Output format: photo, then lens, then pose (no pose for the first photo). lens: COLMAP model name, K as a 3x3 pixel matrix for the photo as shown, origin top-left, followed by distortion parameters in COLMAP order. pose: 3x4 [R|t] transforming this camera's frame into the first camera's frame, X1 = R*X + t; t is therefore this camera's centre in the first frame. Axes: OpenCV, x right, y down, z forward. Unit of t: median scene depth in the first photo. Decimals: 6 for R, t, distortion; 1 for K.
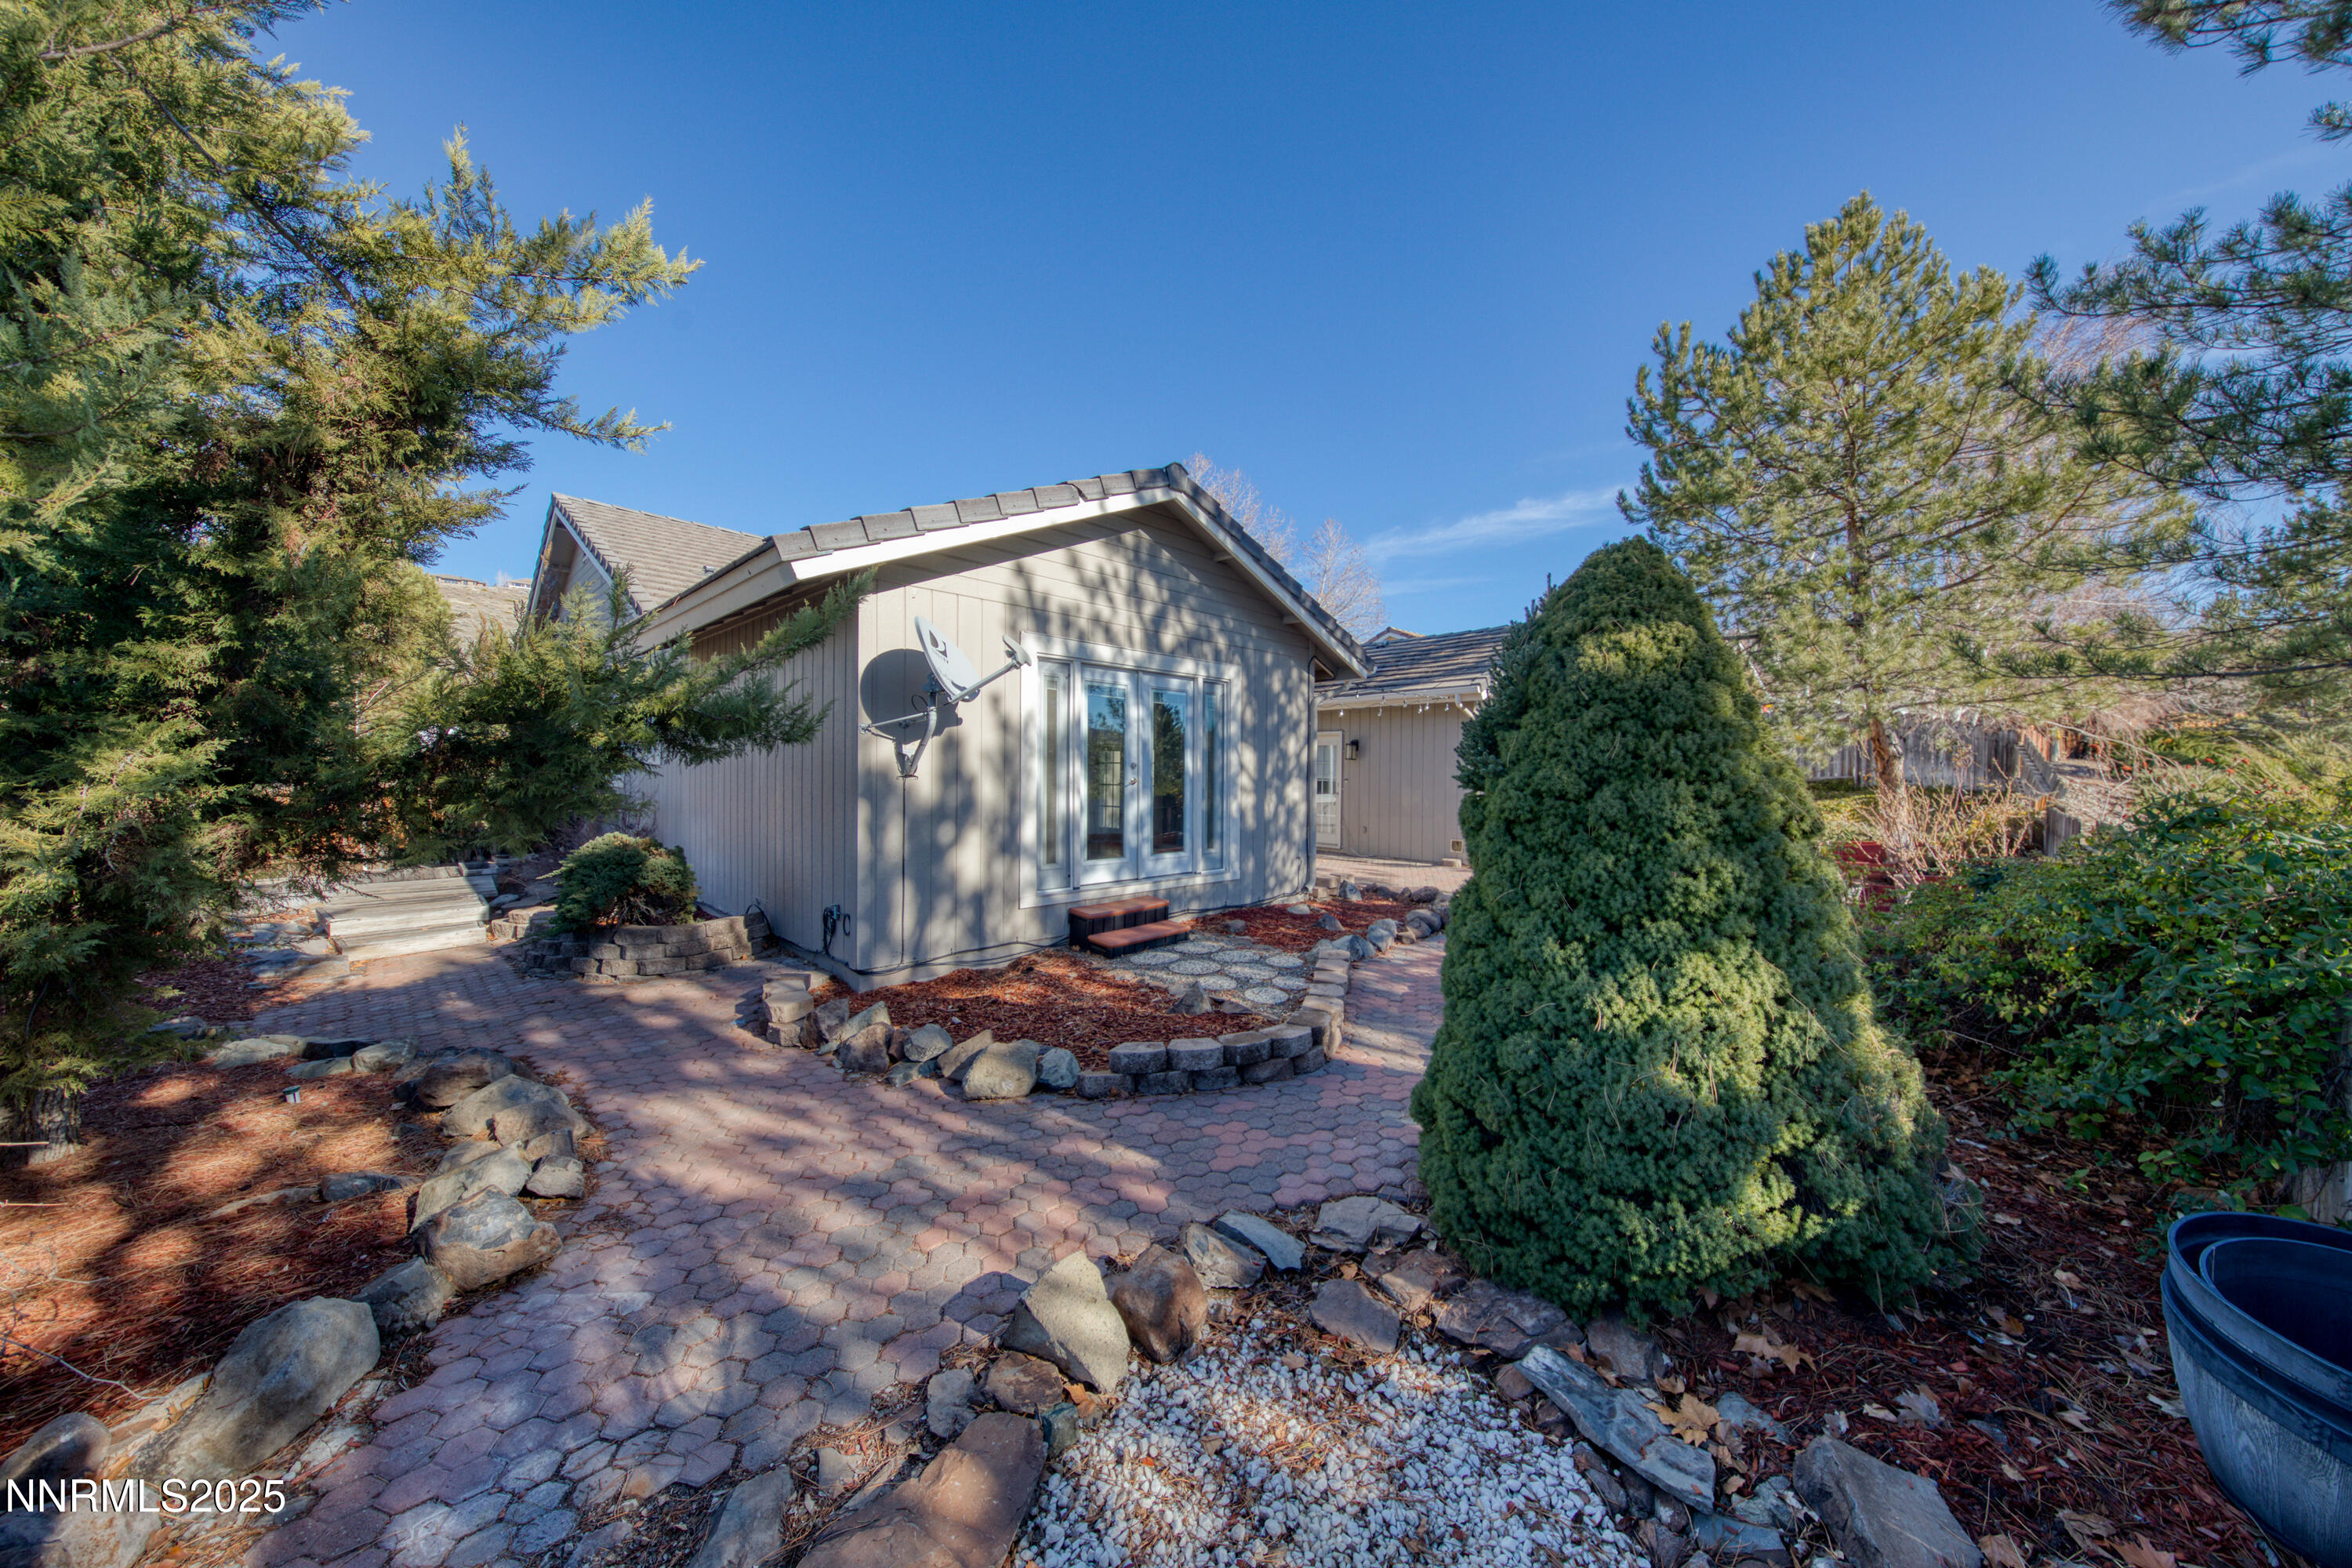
lens RADIAL K [[772.6, 0, 1198.7], [0, 772.6, 786.5], [0, 0, 1]] dist [-0.000500, -0.000060]
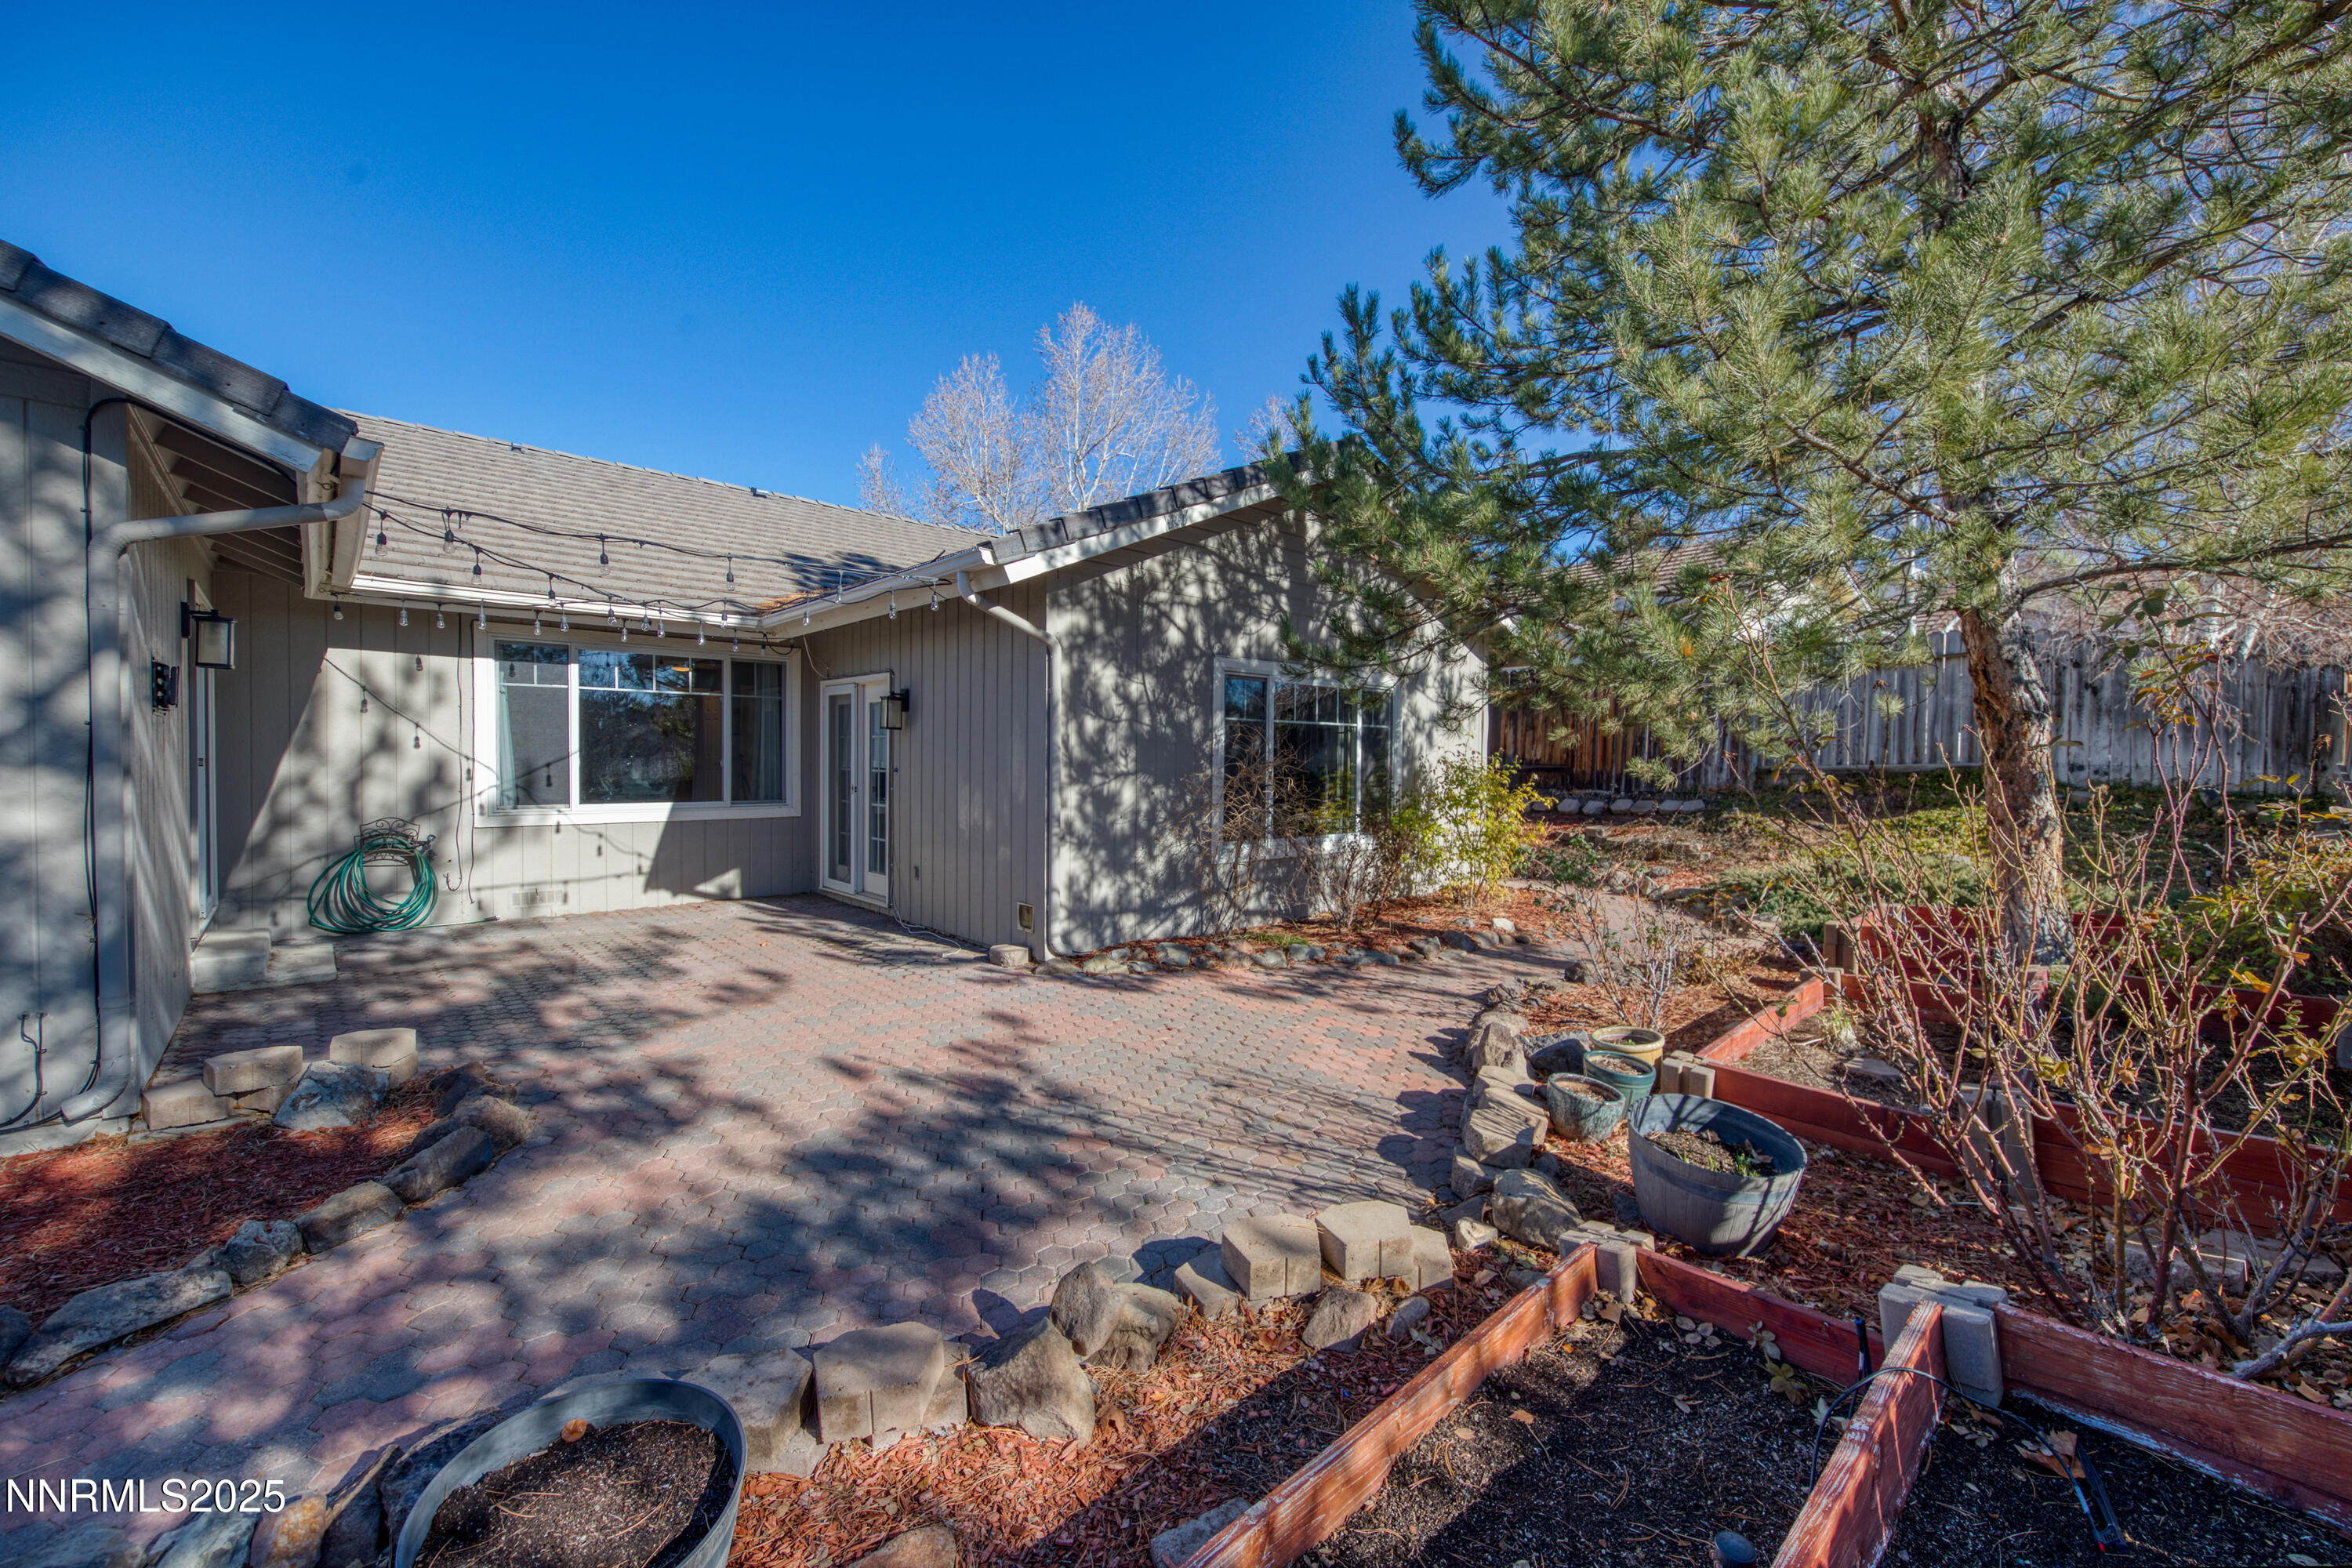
lens RADIAL K [[947.8, 0, 1181.7], [0, 947.8, 774.2], [0, 0, 1]] dist [0.002111, -0.000365]
pose [[0.999117, 0.002678, -0.041935, 0.738964], [-0.002605, 0.999995, 0.001801, -0.010380], [0.041939, -0.001691, 0.999119, 0.753568]]
